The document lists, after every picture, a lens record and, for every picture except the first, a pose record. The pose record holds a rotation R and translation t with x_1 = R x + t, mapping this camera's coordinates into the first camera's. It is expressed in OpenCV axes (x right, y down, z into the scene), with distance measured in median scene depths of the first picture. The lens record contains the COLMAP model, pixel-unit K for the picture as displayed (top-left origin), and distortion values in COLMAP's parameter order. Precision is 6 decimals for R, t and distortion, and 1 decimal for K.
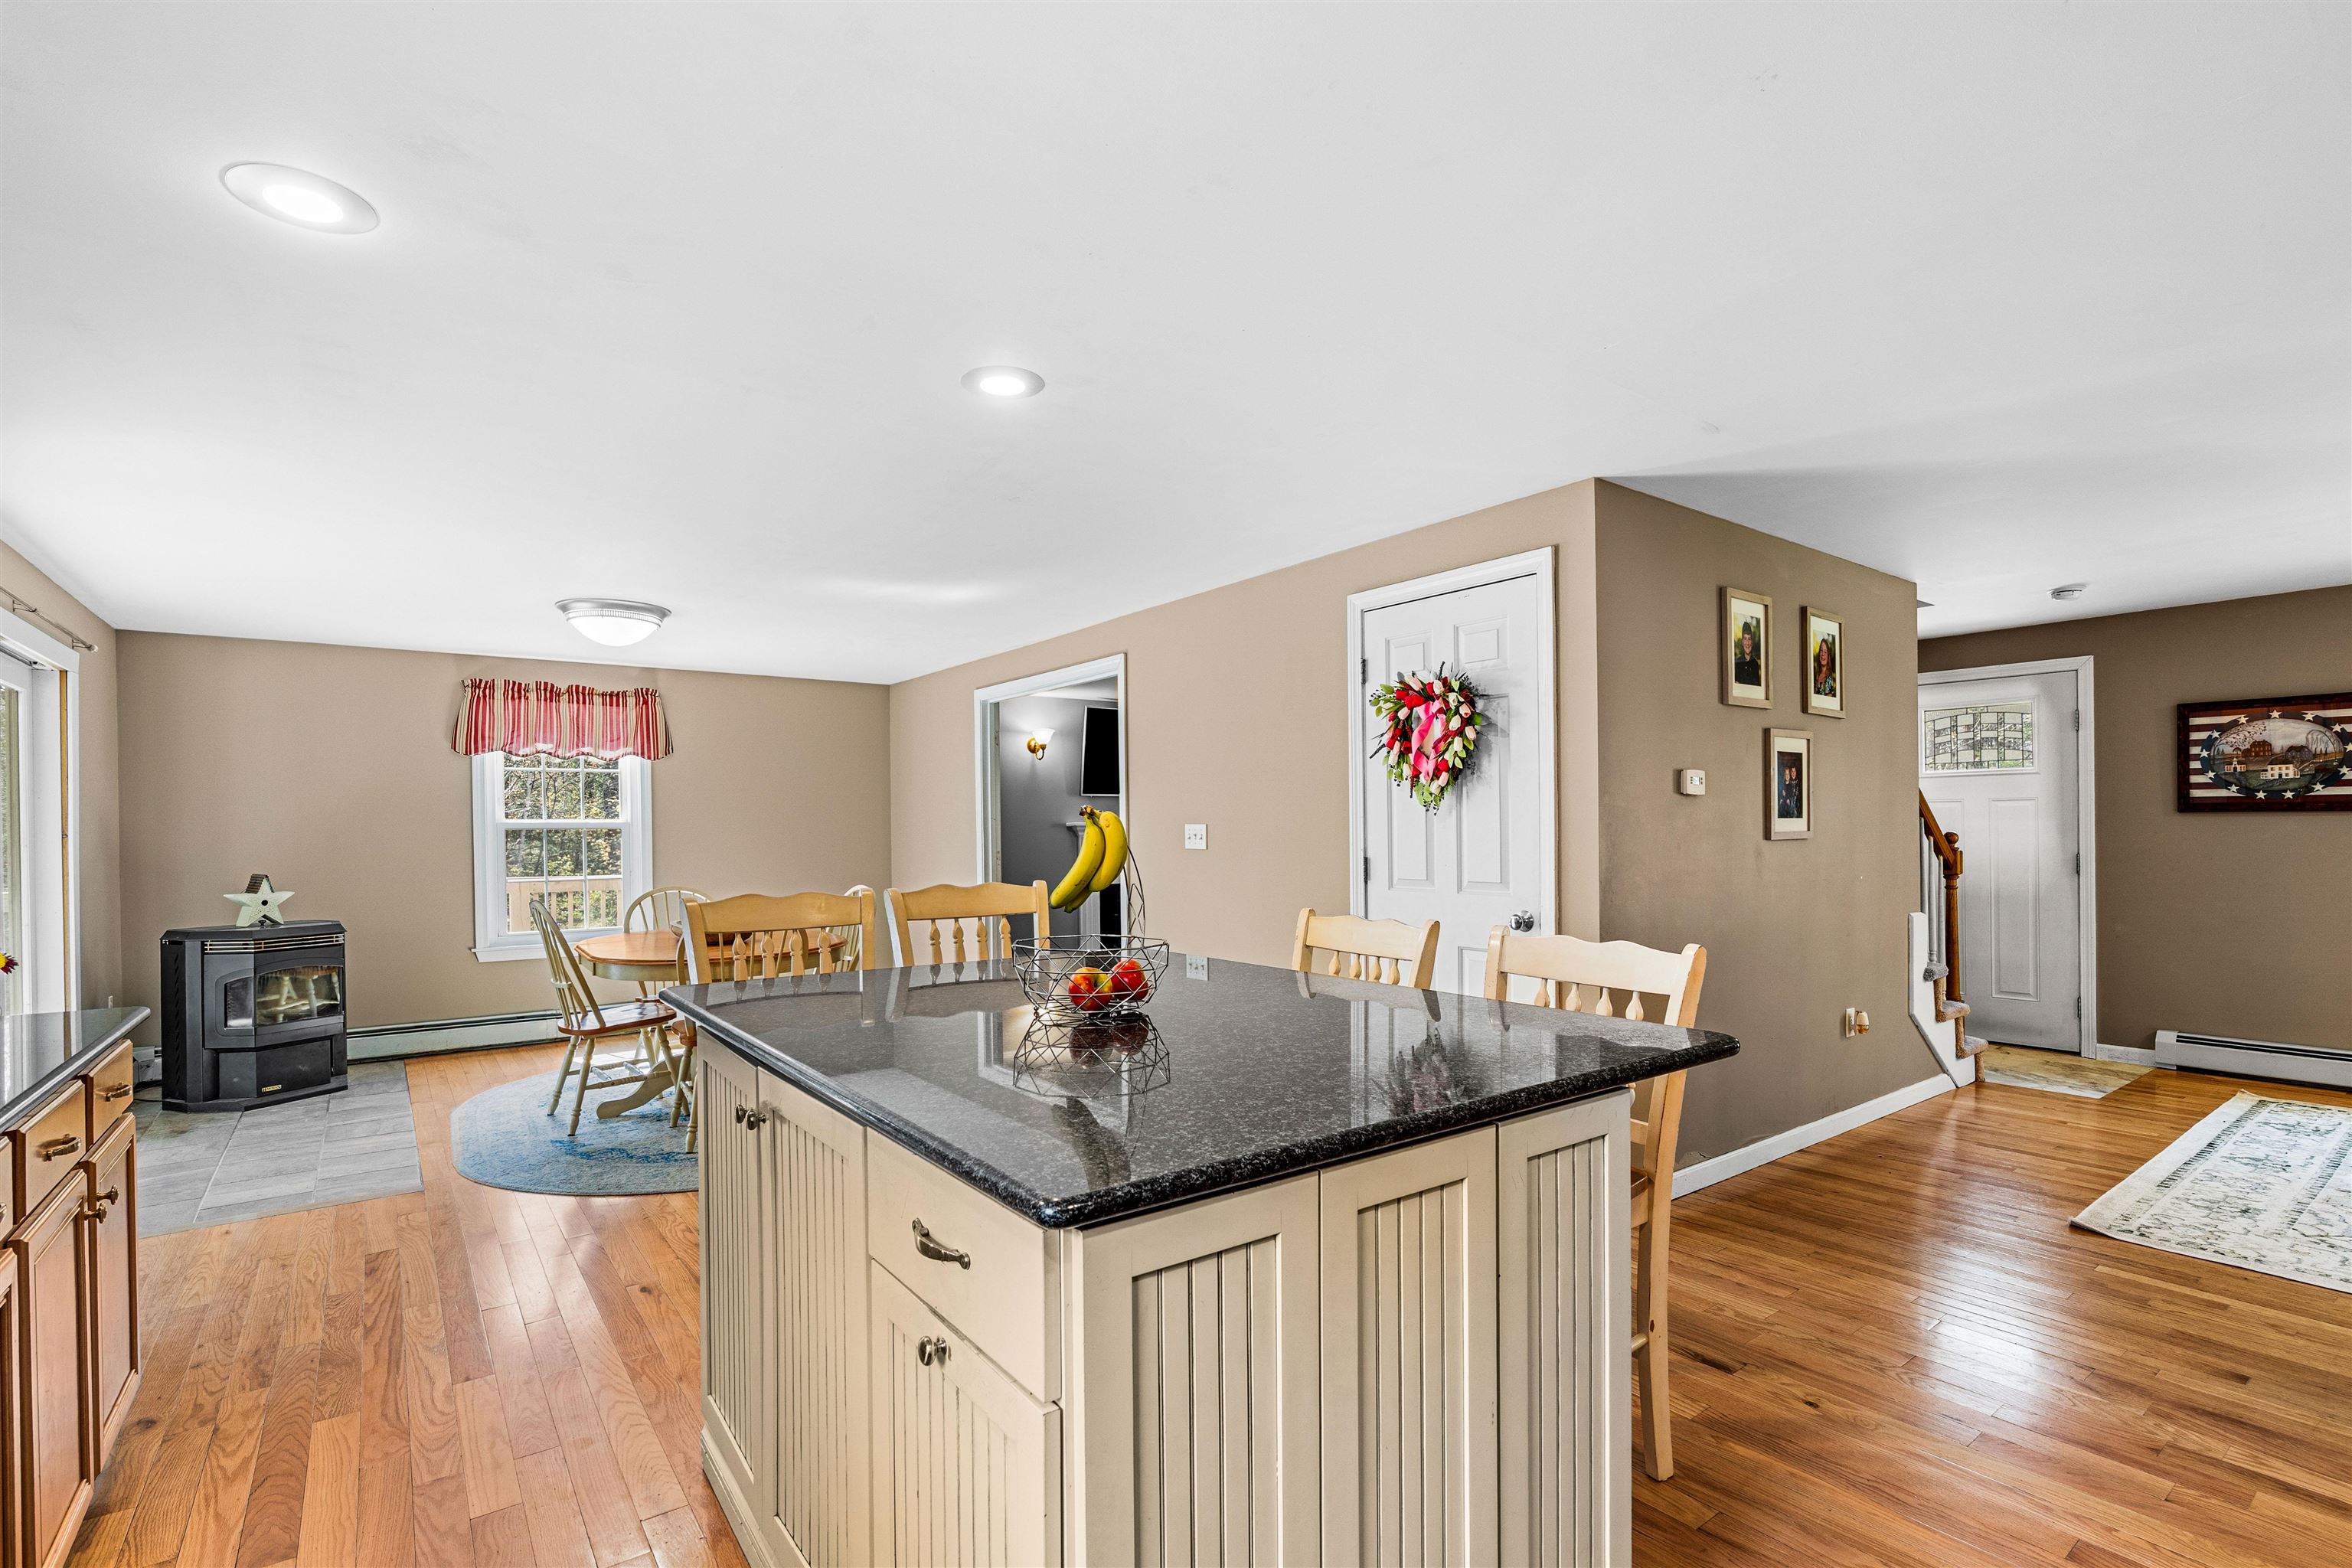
lens RADIAL K [[1071.7, 0, 1189.0], [0, 1071.7, 848.7], [0, 0, 1]] dist [-0.013874, 0.004778]
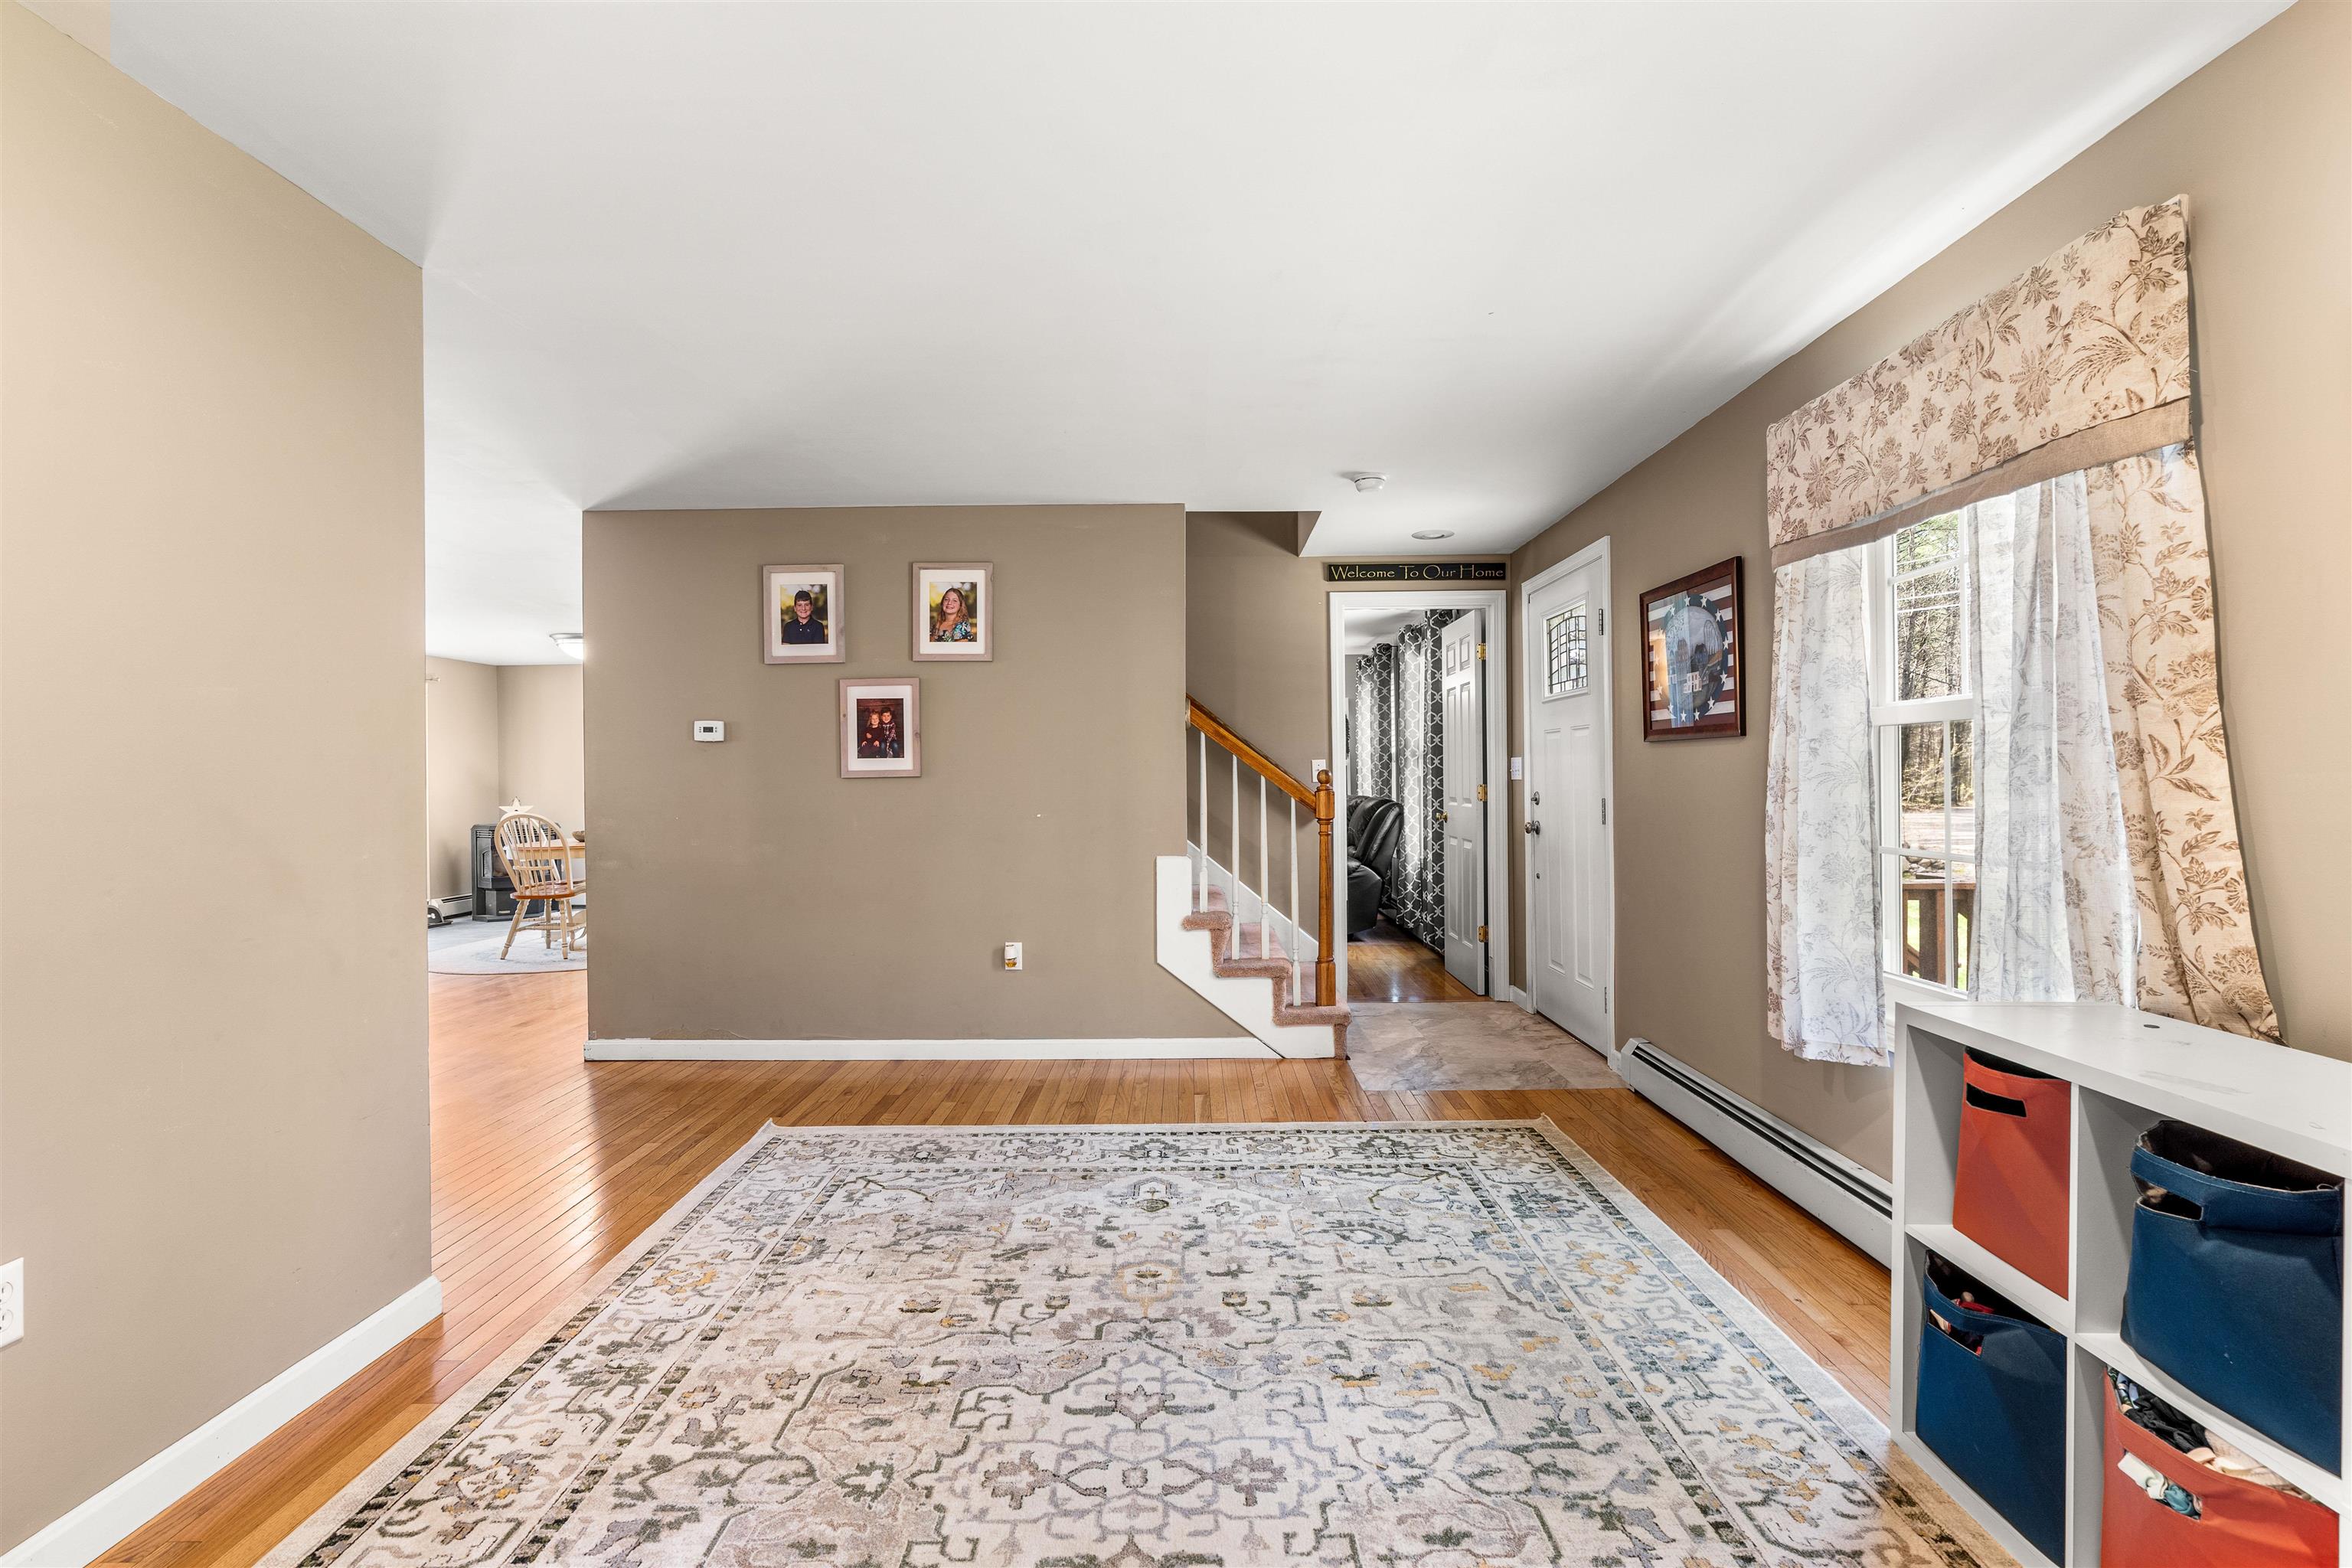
lens RADIAL K [[1071.7, 0, 1185.6], [0, 1071.7, 790.6], [0, 0, 1]] dist [-0.013874, 0.004778]
pose [[0.799702, 0.011228, -0.600292, 1.132755], [-0.008471, 0.999937, 0.007418, -0.004052], [0.600337, -0.000847, 0.799746, 0.229657]]
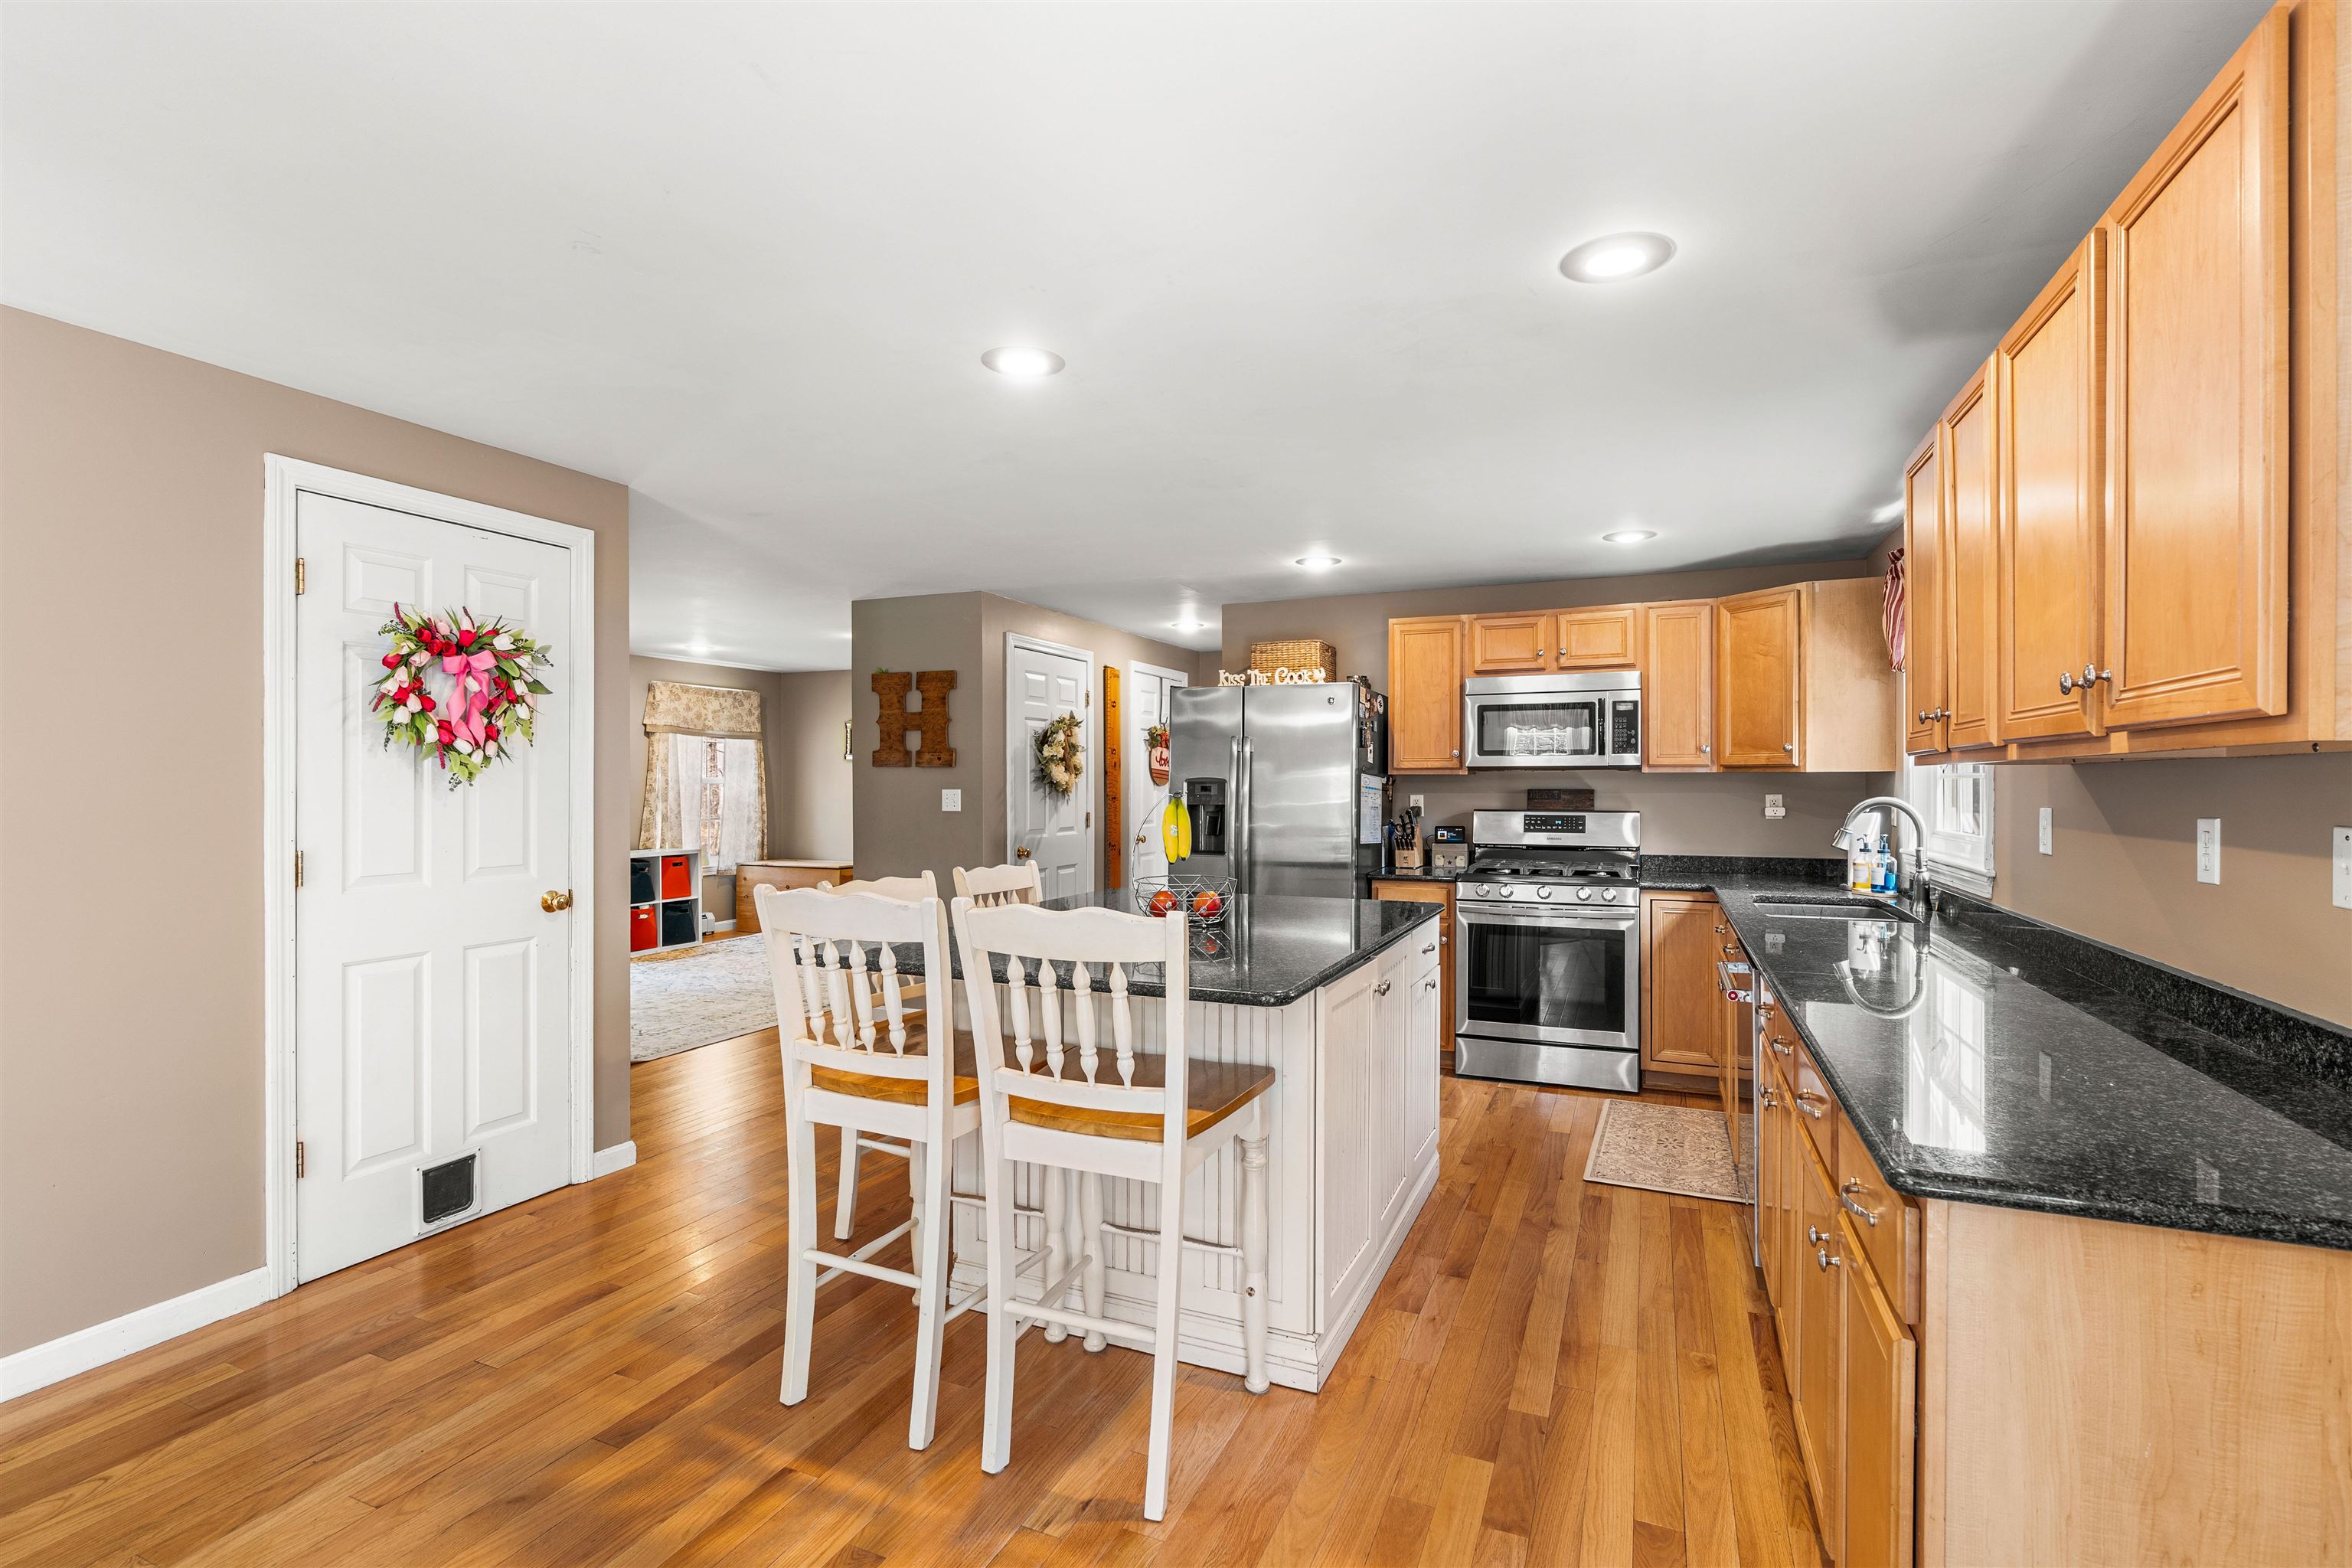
lens RADIAL K [[1071.7, 0, 1187.5], [0, 1071.7, 786.8], [0, 0, 1]] dist [-0.013874, 0.004778]
pose [[-0.497904, 0.005263, 0.867216, -0.527495], [0.017361, 0.999842, 0.003900, -0.020080], [-0.867058, 0.016998, -0.497916, 0.646183]]
